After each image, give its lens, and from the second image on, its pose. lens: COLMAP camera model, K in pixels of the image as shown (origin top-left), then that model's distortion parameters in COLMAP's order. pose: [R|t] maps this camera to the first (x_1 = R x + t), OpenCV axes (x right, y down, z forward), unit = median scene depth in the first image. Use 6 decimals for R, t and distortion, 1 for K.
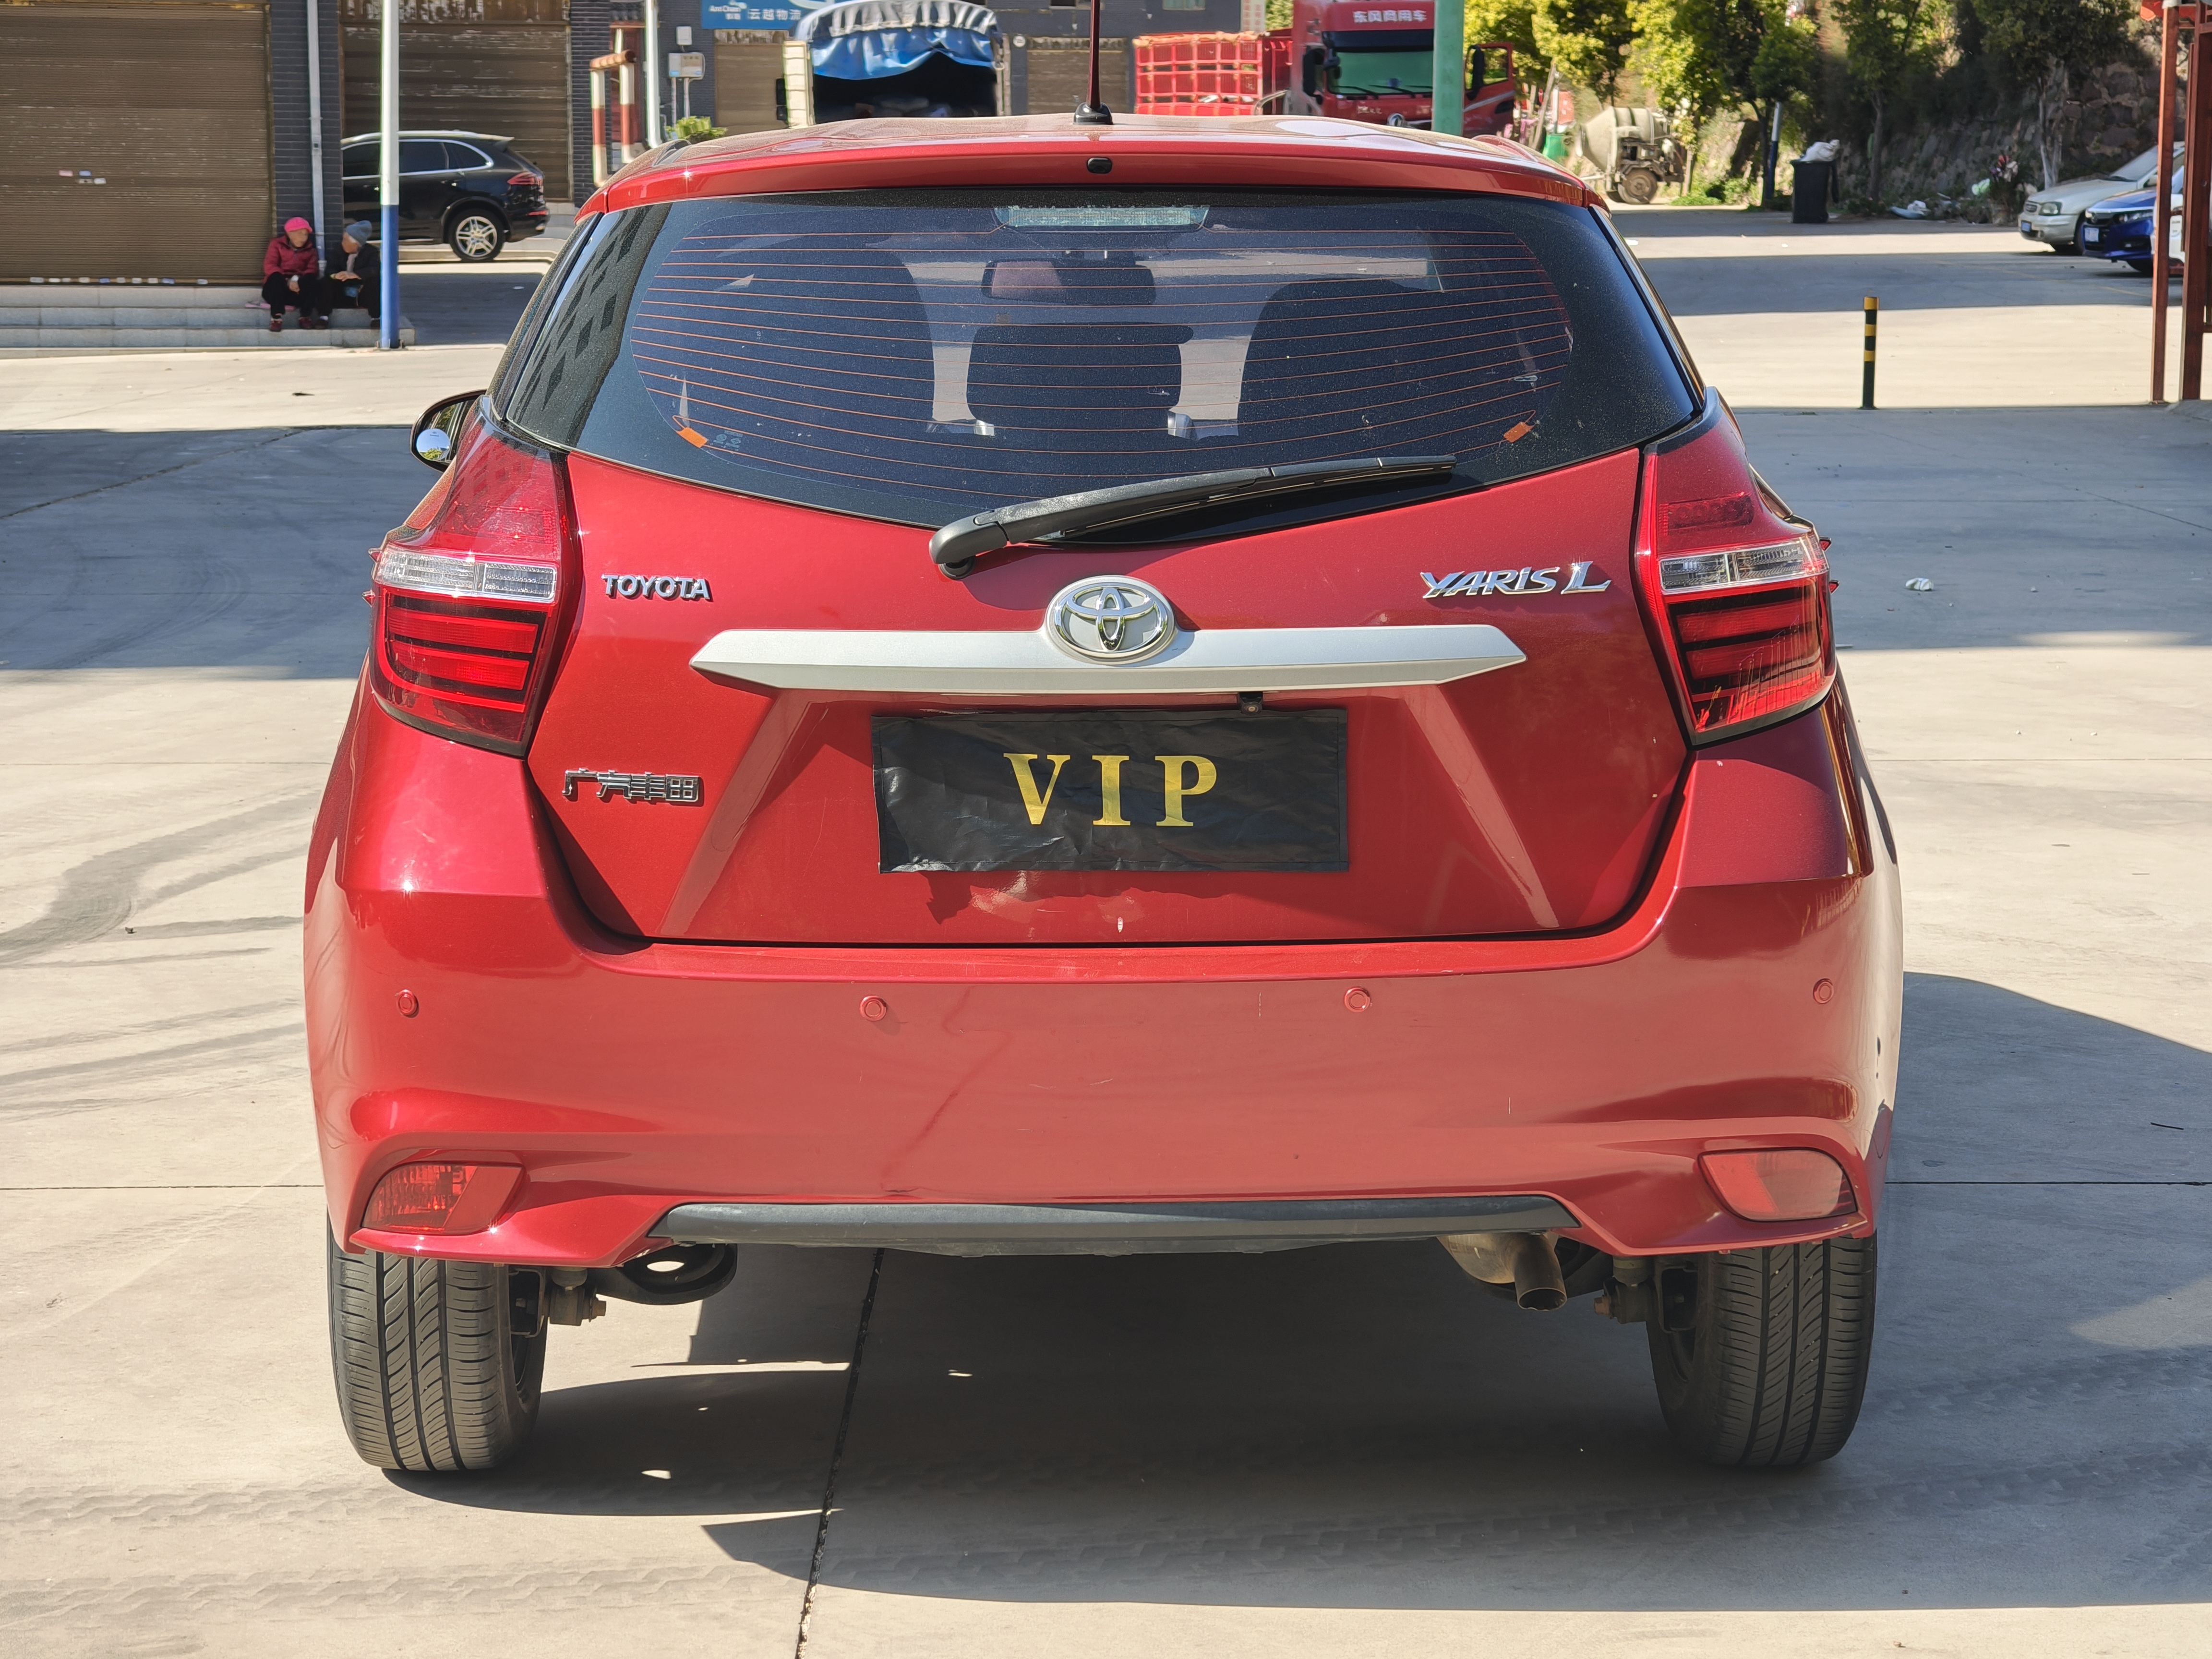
lens RADIAL K [[4603.8, 0, 1106.0], [0, 4603.8, 829.5], [0, 0, 1]] dist [0.151525, -0.079335]
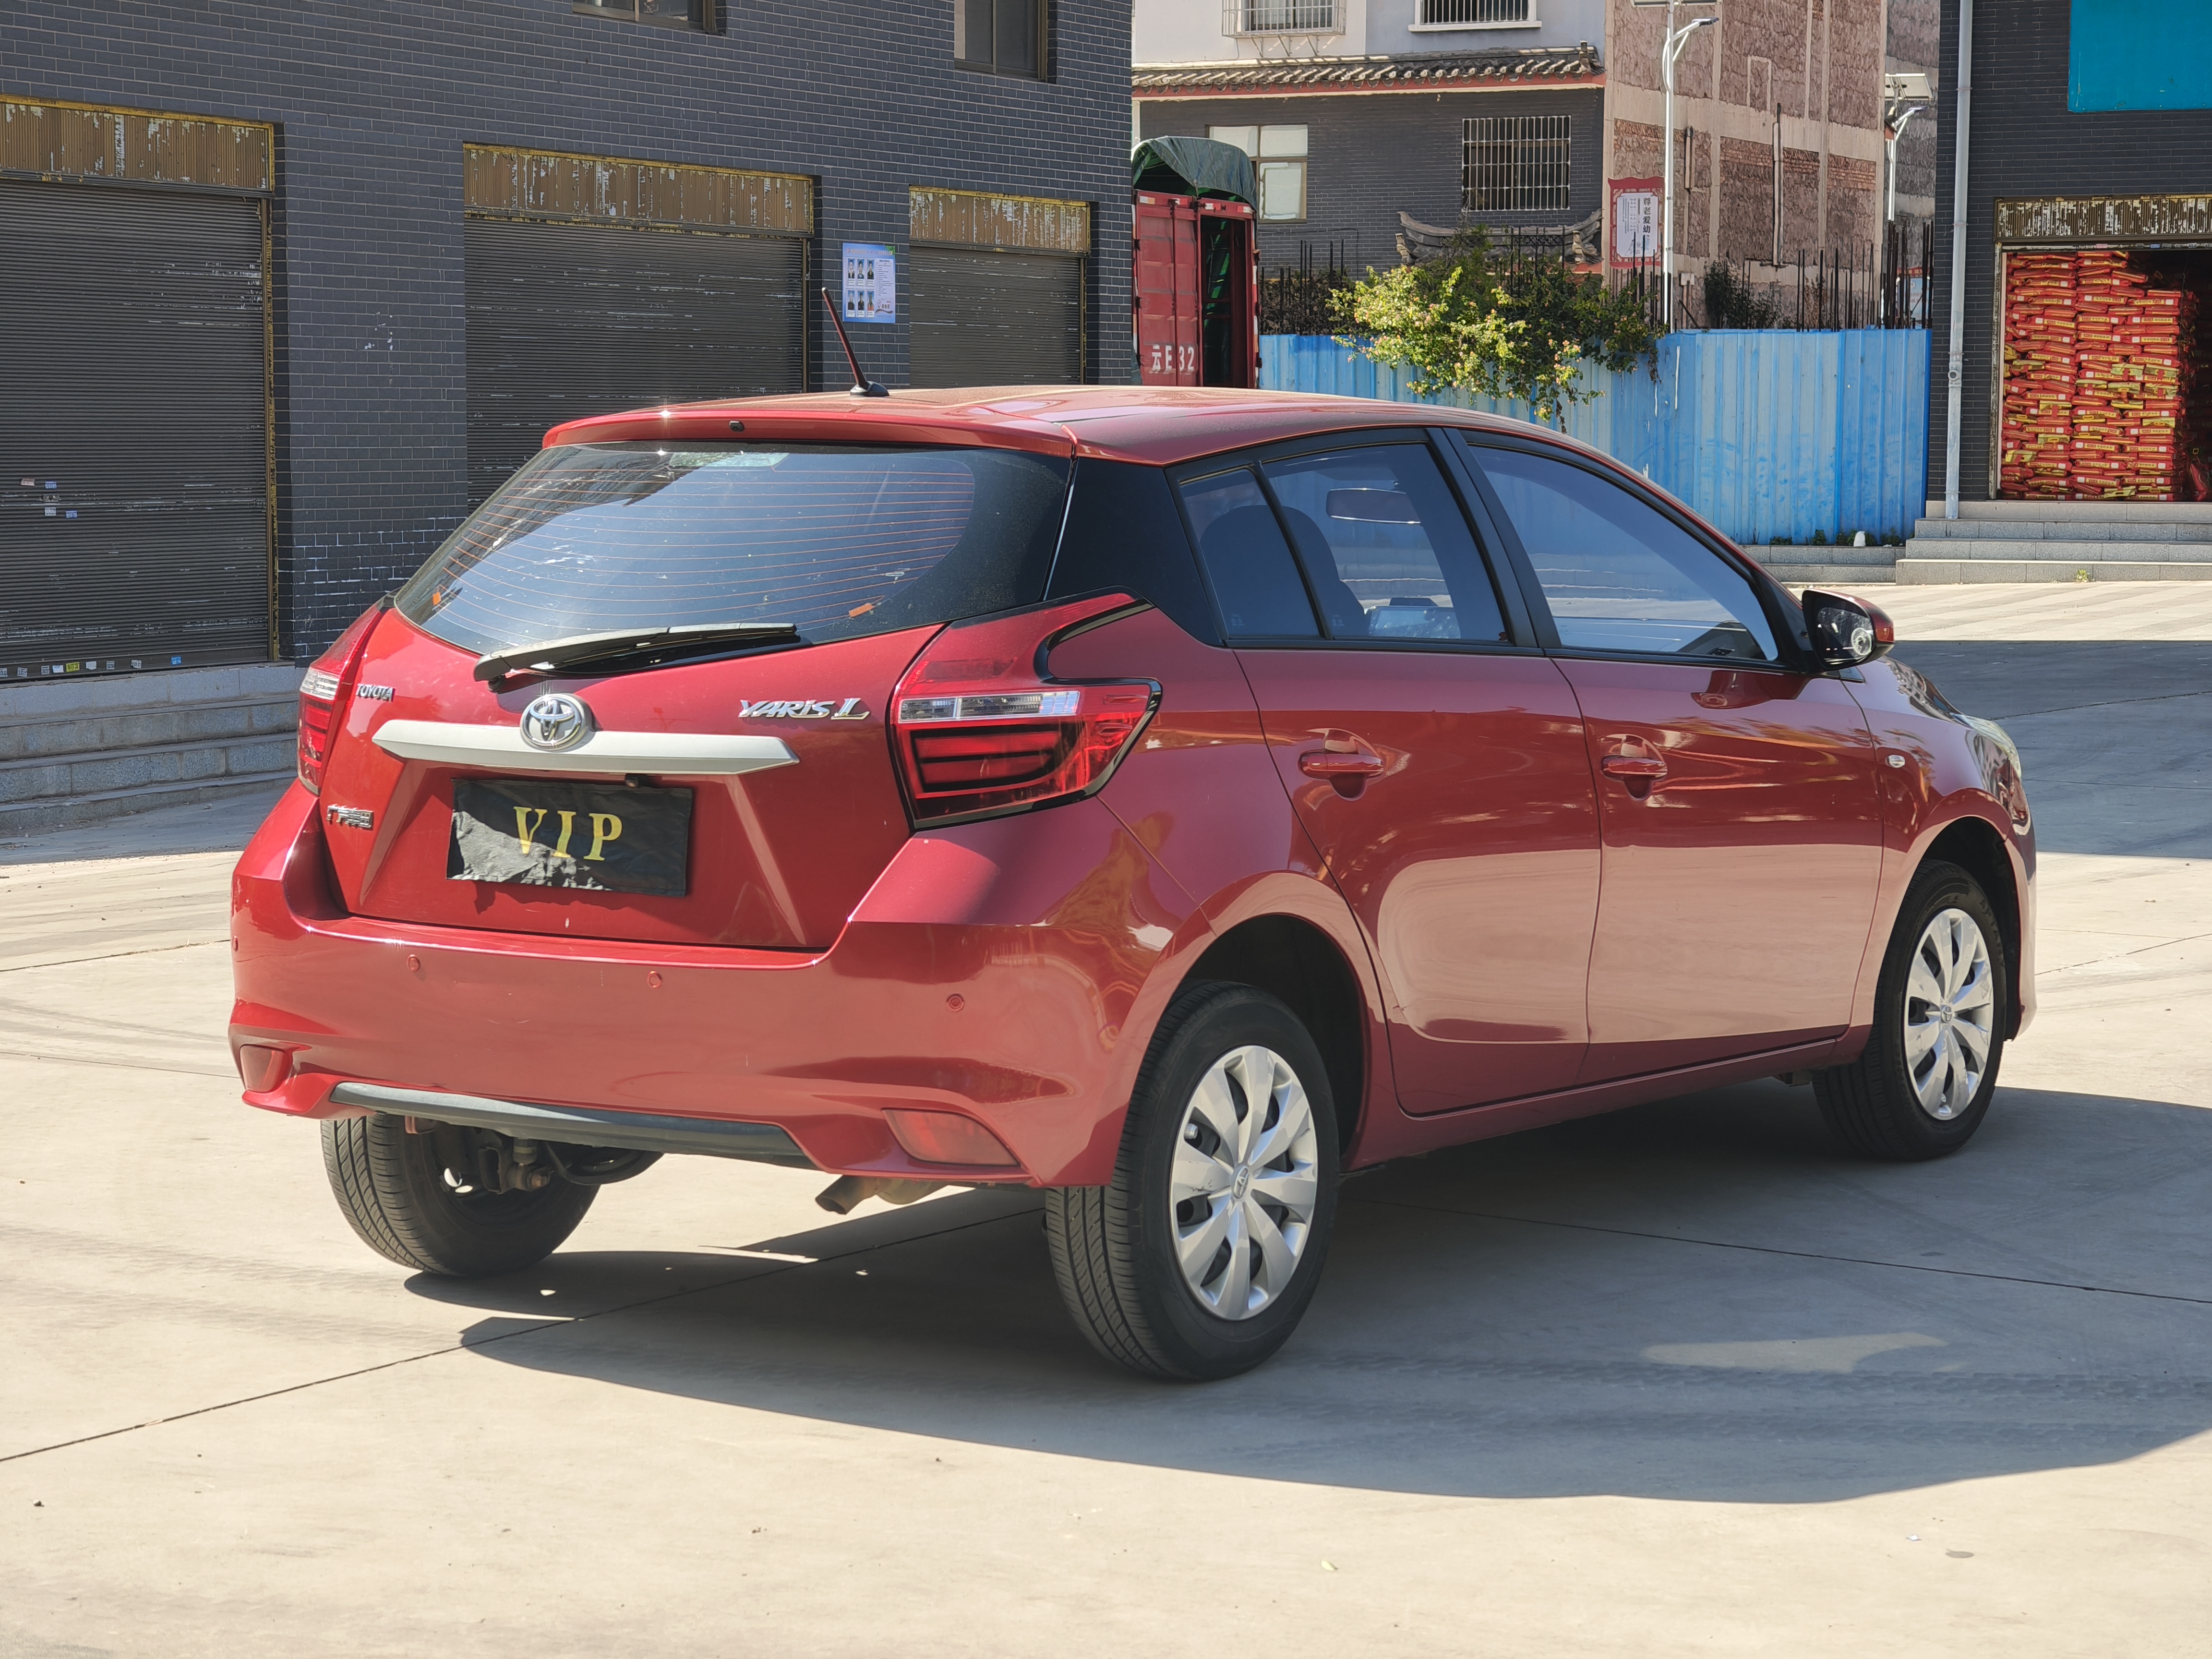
lens RADIAL K [[4557.6, 0, 1106.0], [0, 4557.6, 829.5], [0, 0, 1]] dist [0.030059, 0.226152]
pose [[0.818258, 0.053461, -0.572359, 0.972085], [-0.080097, 0.996557, -0.021425, 0.007643], [0.569243, 0.063375, 0.819723, -0.129175]]
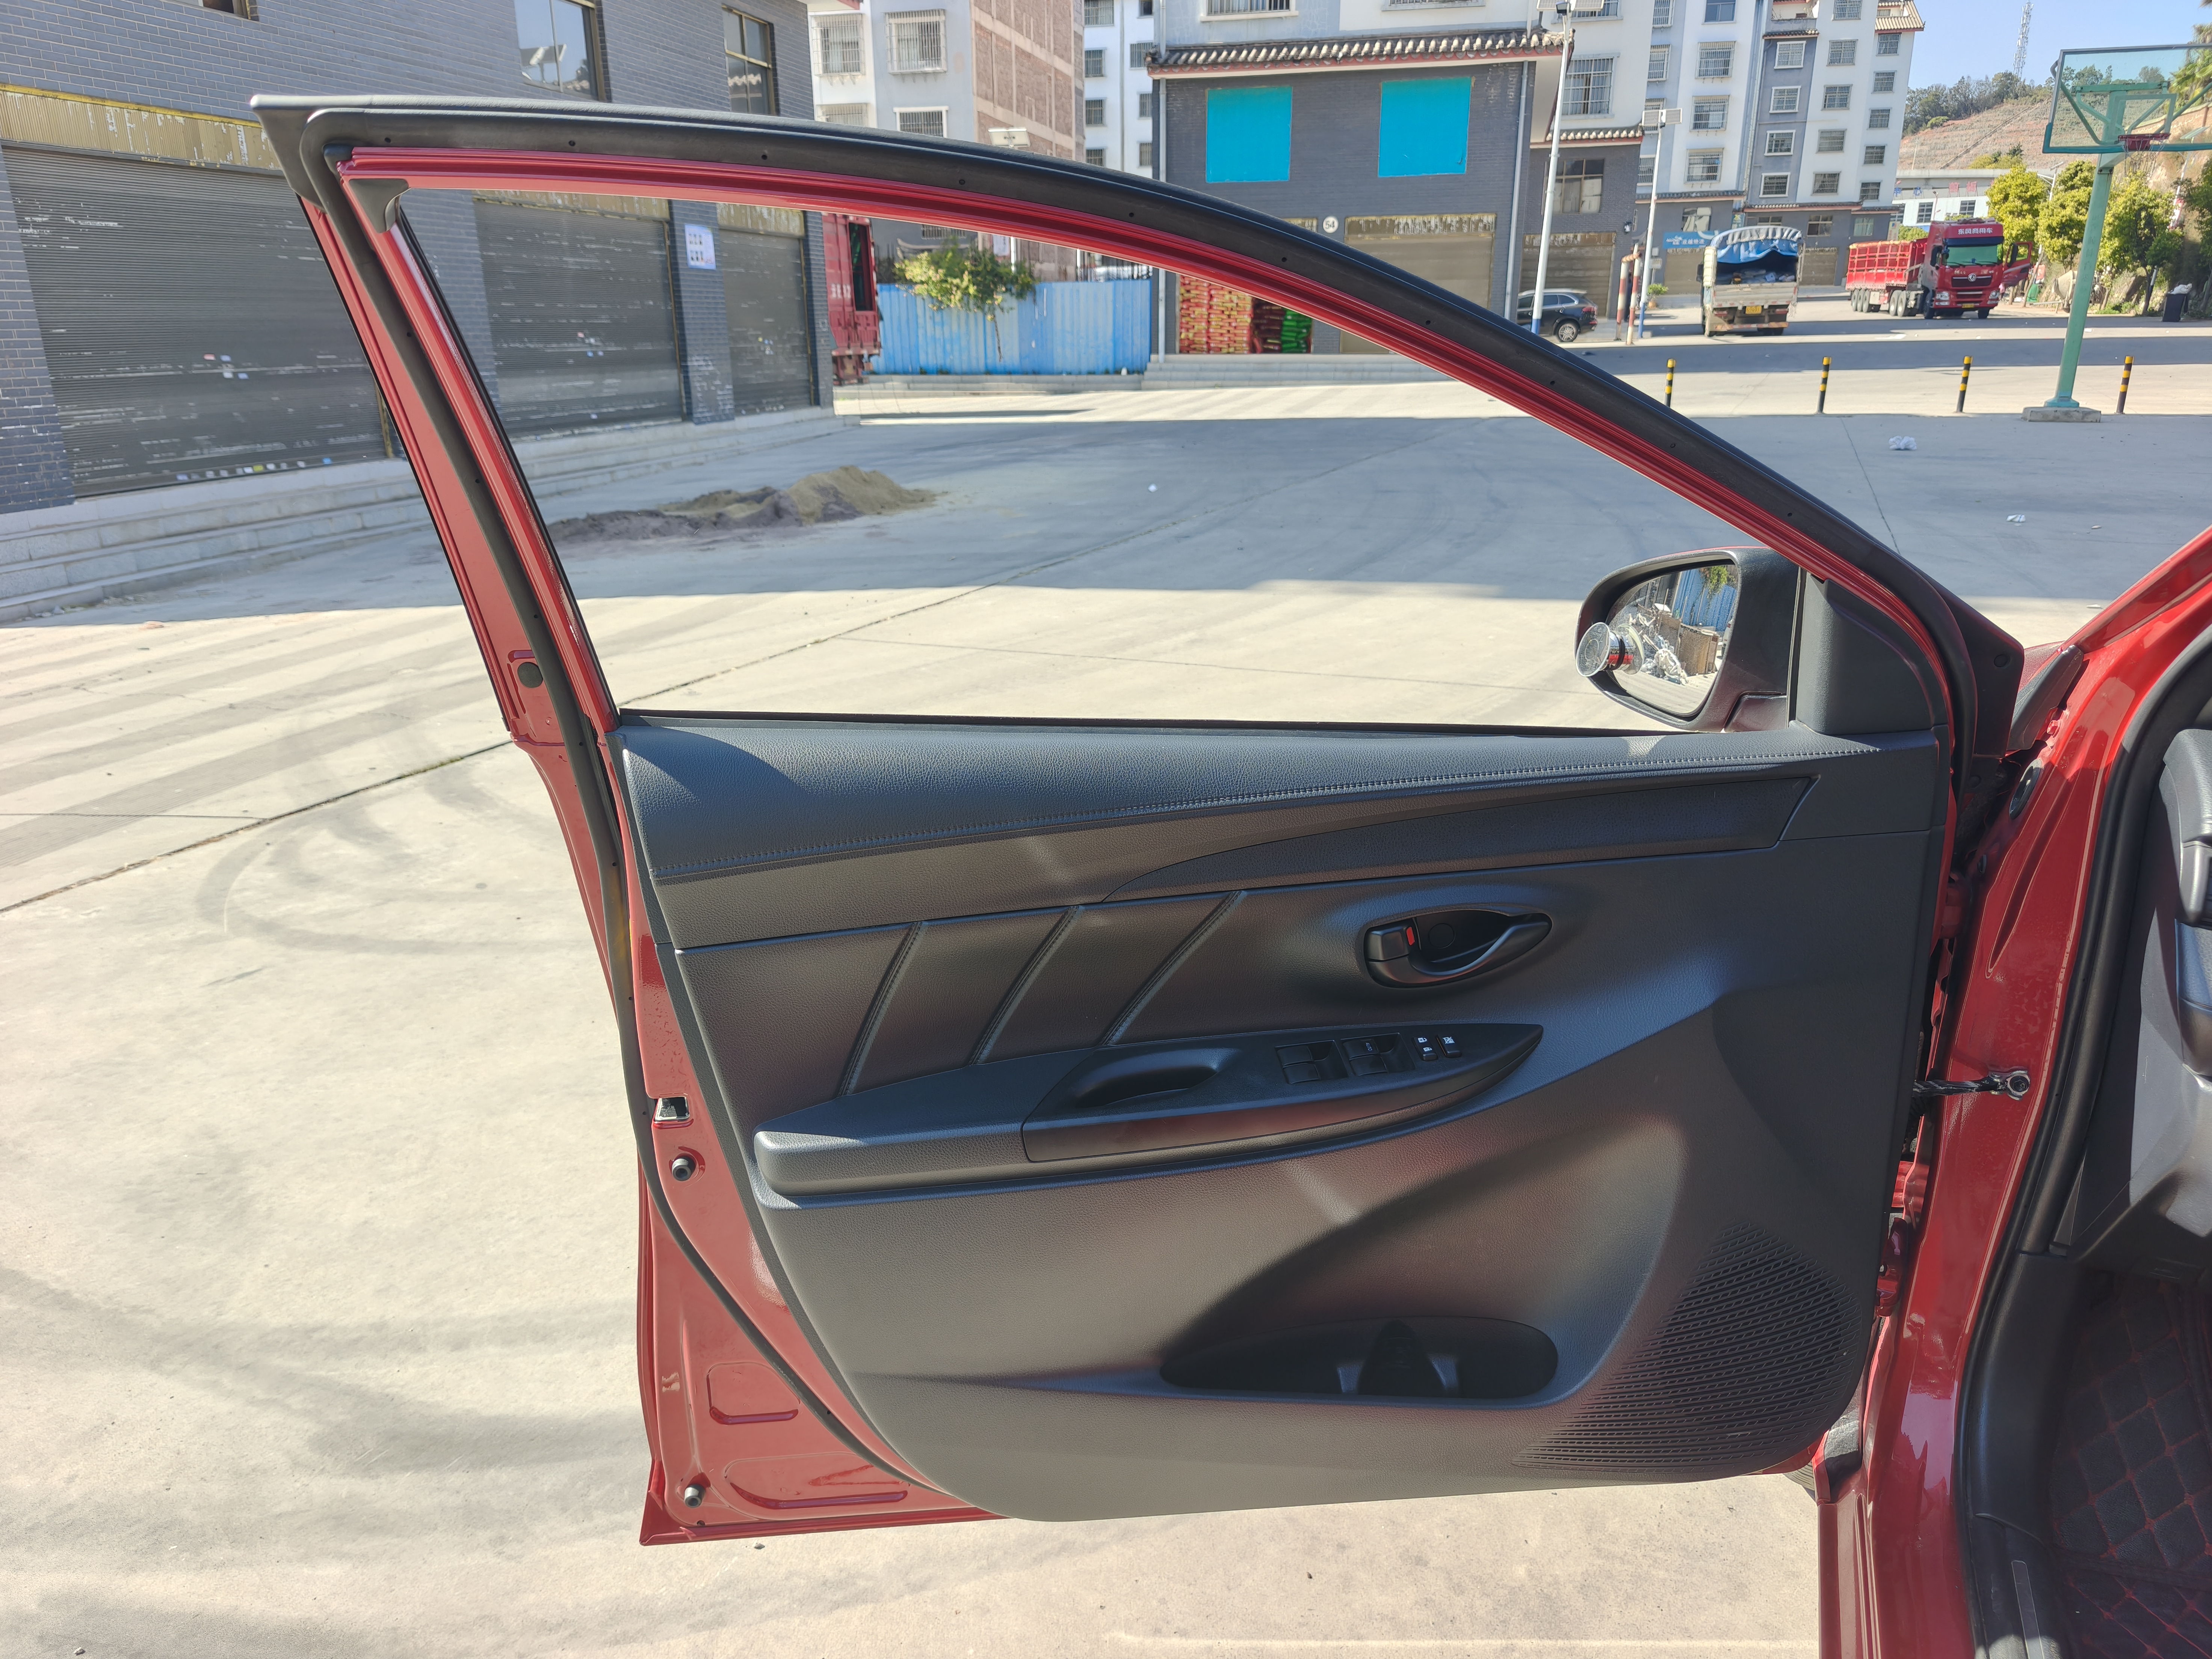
lens RADIAL K [[1538.4, 0, 1106.0], [0, 1538.4, 829.5], [0, 0, 1]] dist [0.060048, -0.082214]
pose [[0.918131, 0.111788, -0.380183, -0.212751], [-0.041604, 0.981276, 0.188061, -0.141418], [0.394087, -0.156847, 0.905591, 1.234749]]
